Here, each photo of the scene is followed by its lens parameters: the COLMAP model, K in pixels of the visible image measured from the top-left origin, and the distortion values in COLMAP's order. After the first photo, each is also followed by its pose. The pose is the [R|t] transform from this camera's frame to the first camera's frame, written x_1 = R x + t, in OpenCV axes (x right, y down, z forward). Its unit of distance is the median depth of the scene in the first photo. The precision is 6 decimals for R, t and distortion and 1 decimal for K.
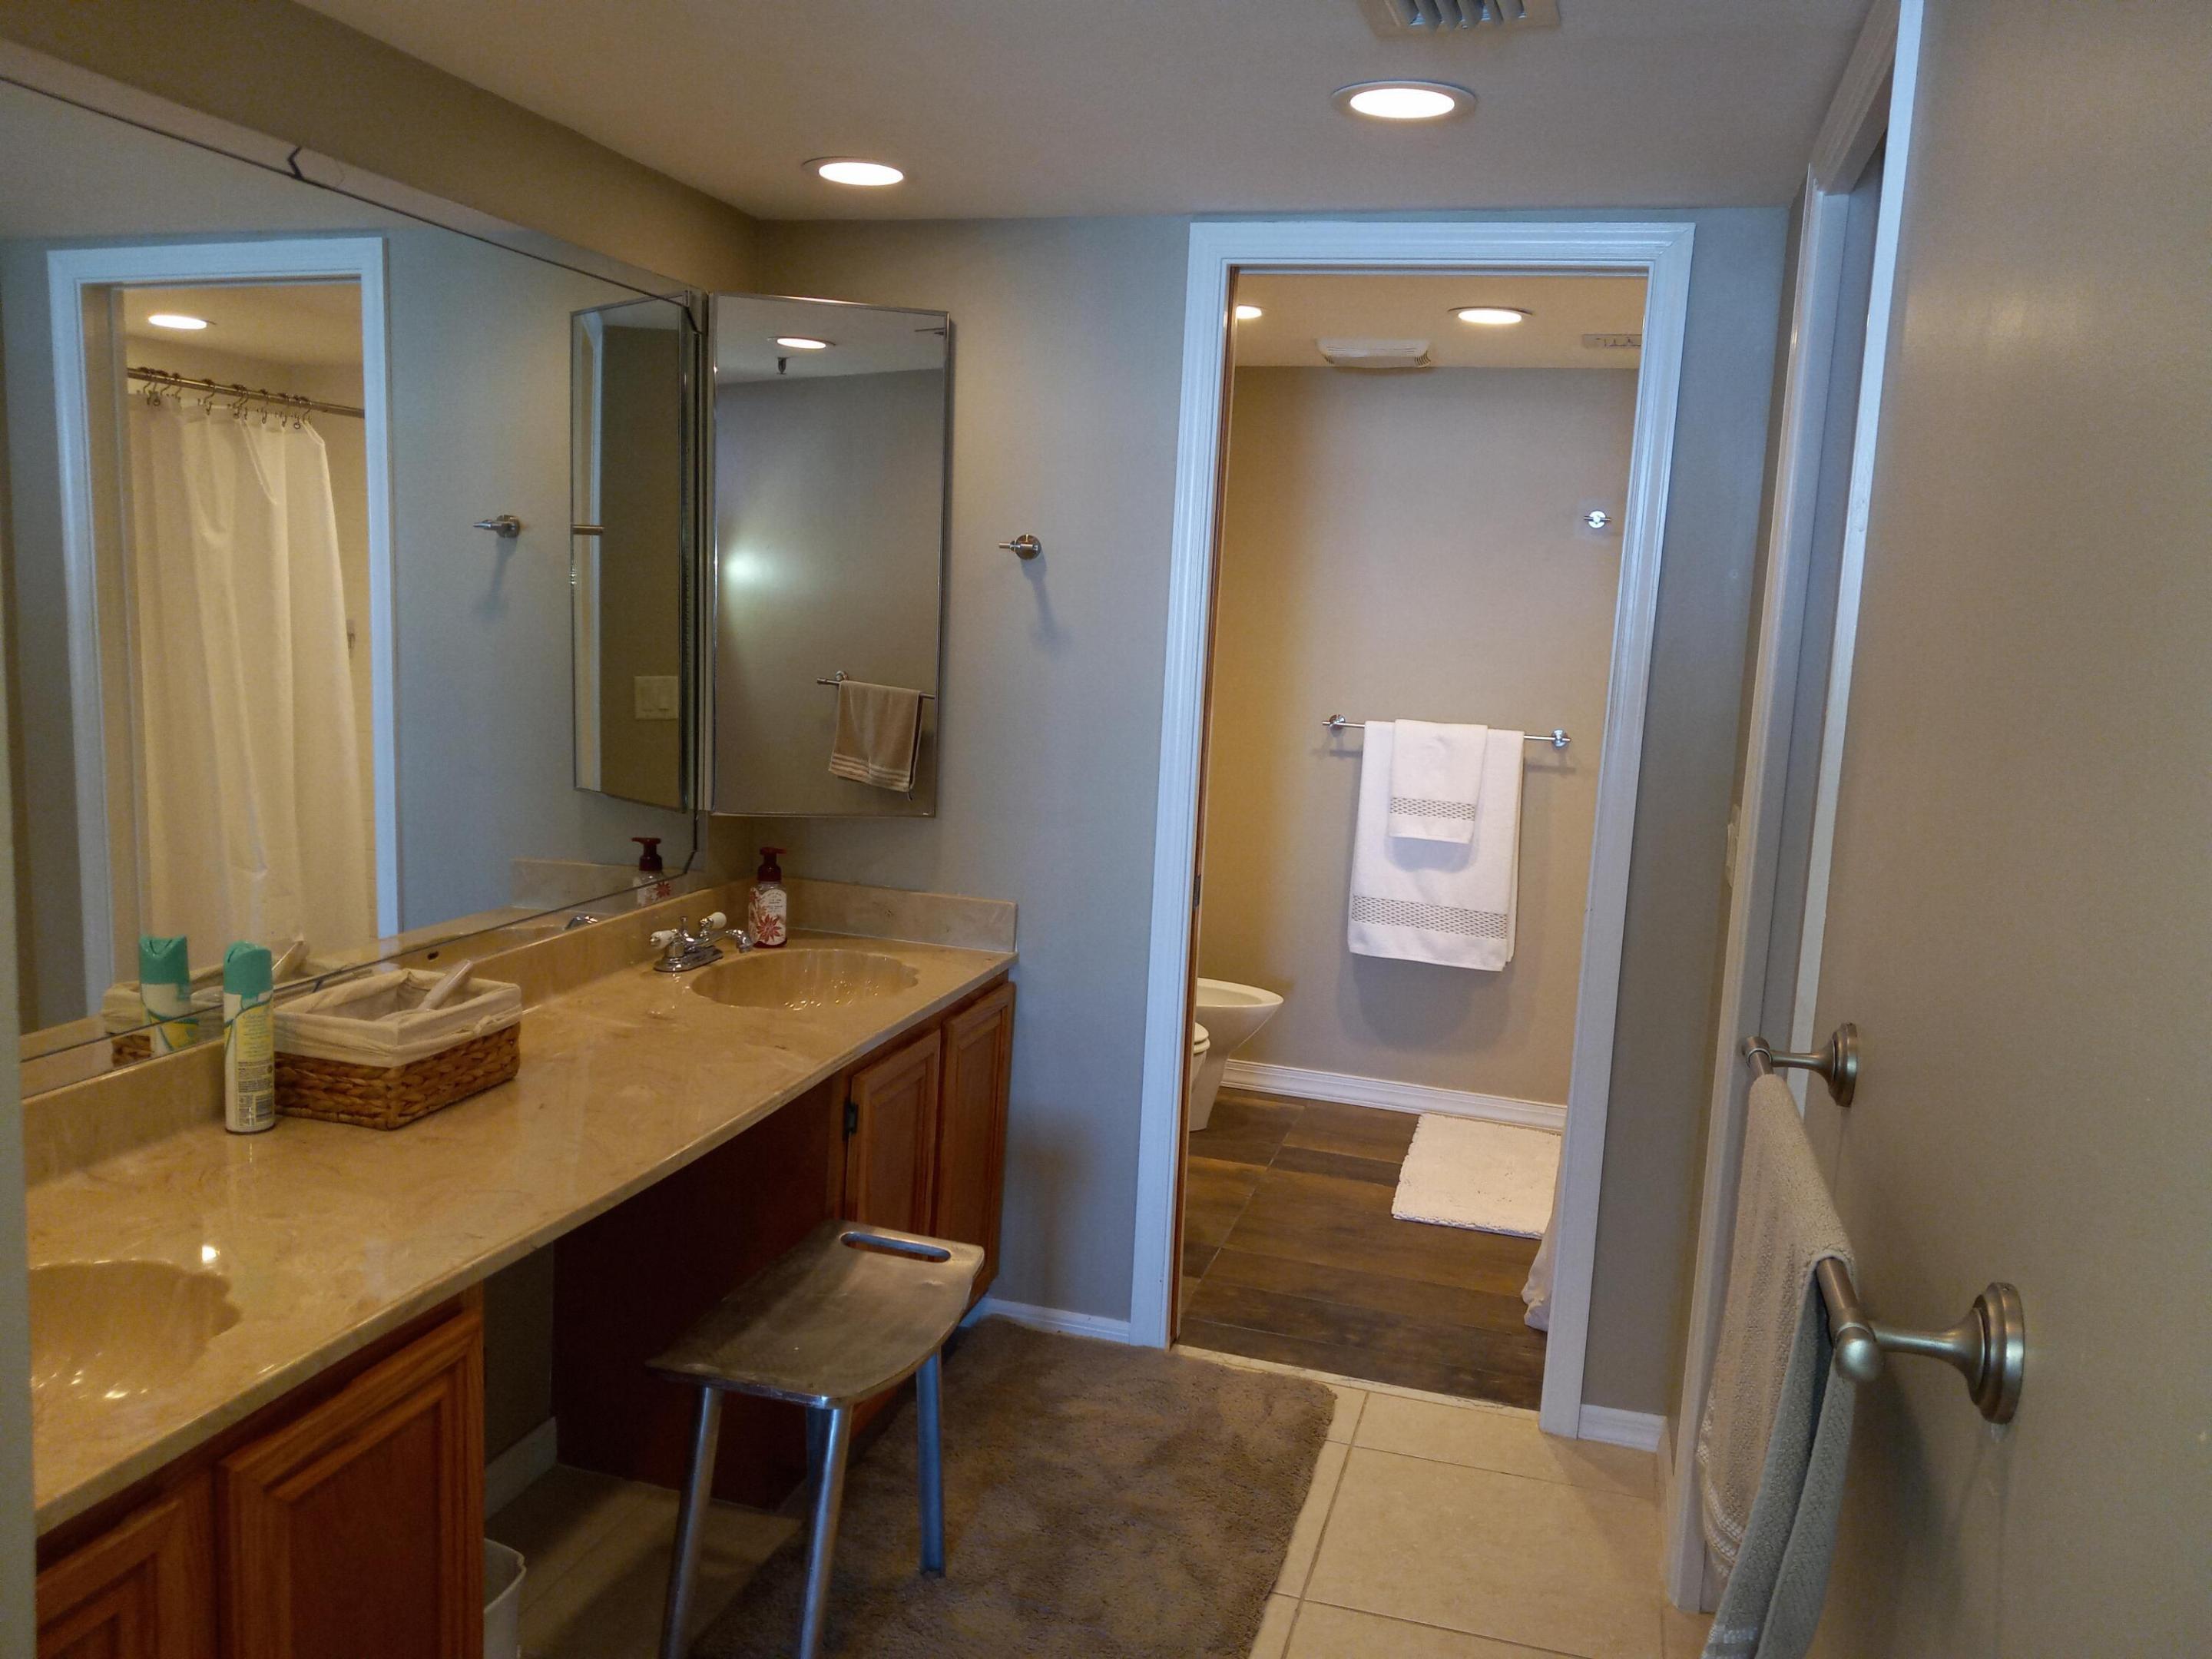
lens RADIAL K [[1745.2, 0, 1114.3], [0, 1745.2, 824.1], [0, 0, 1]] dist [0.037358, -0.076967]
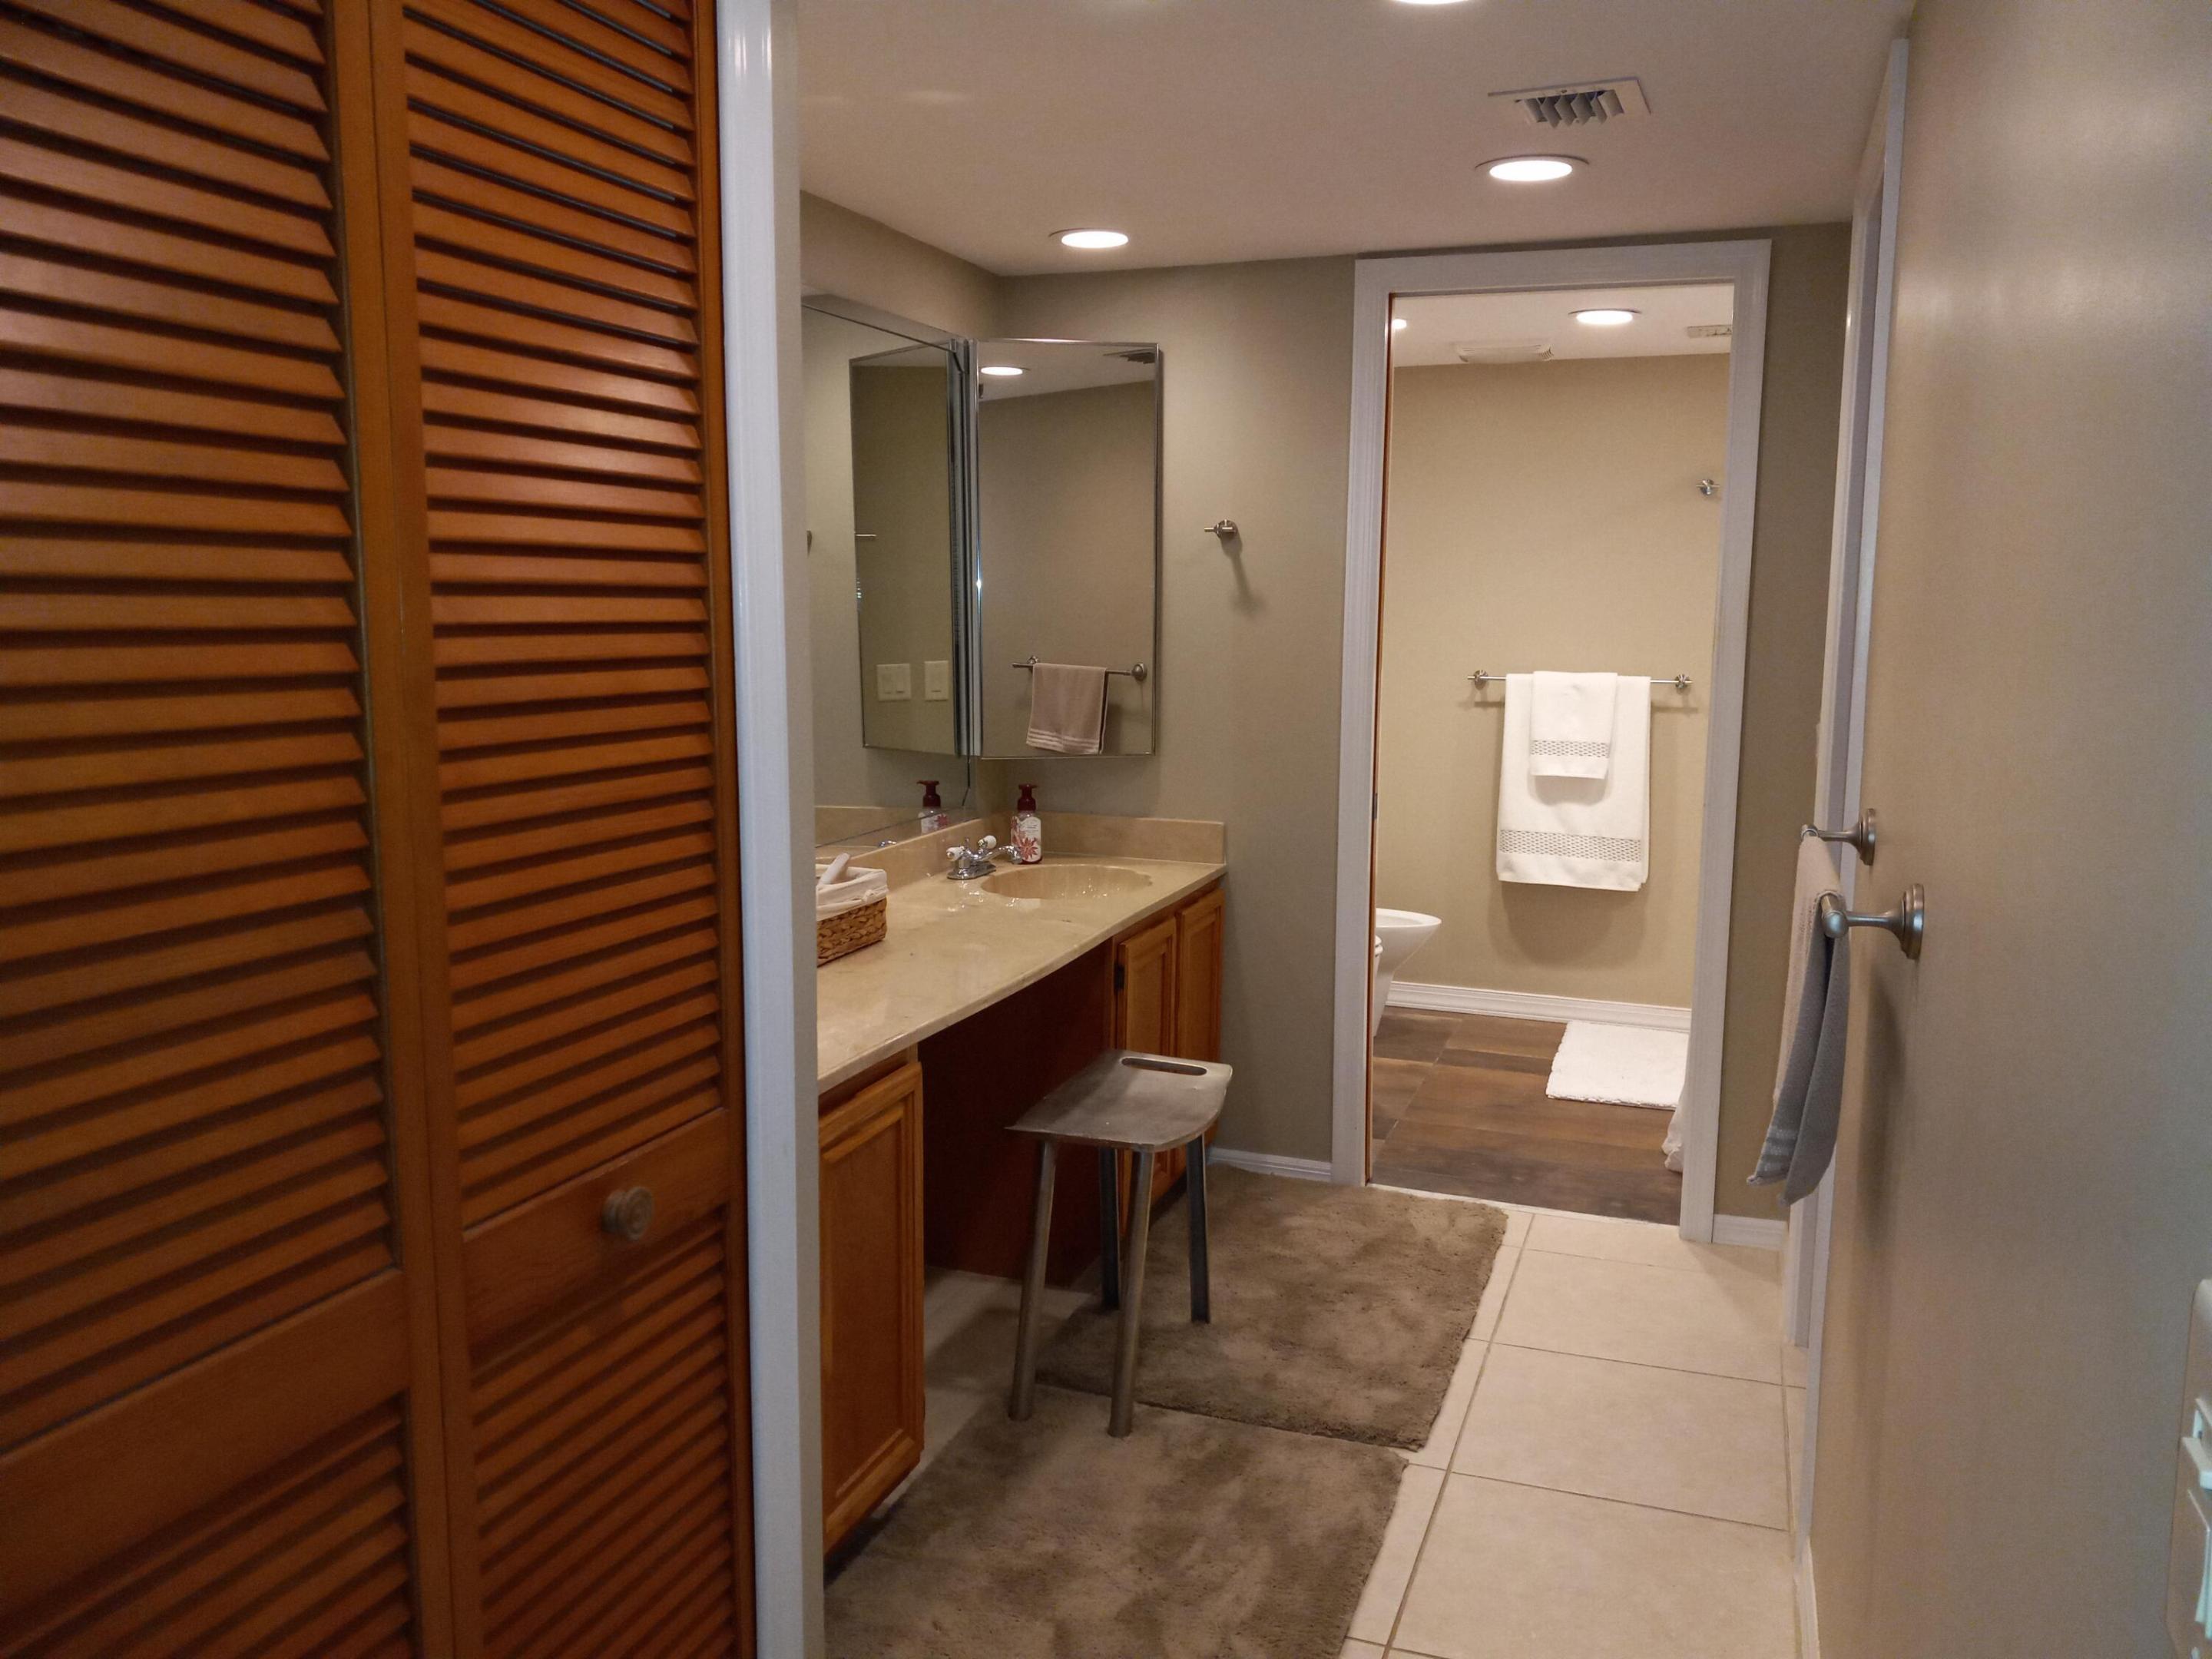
lens RADIAL K [[1745.2, 0, 1089.9], [0, 1745.2, 836.7], [0, 0, 1]] dist [0.037358, -0.076967]
pose [[0.995594, -0.037563, -0.085912, -0.049021], [0.038124, 0.999261, 0.004905, 0.048650], [0.085664, -0.008158, 0.996291, -0.238948]]
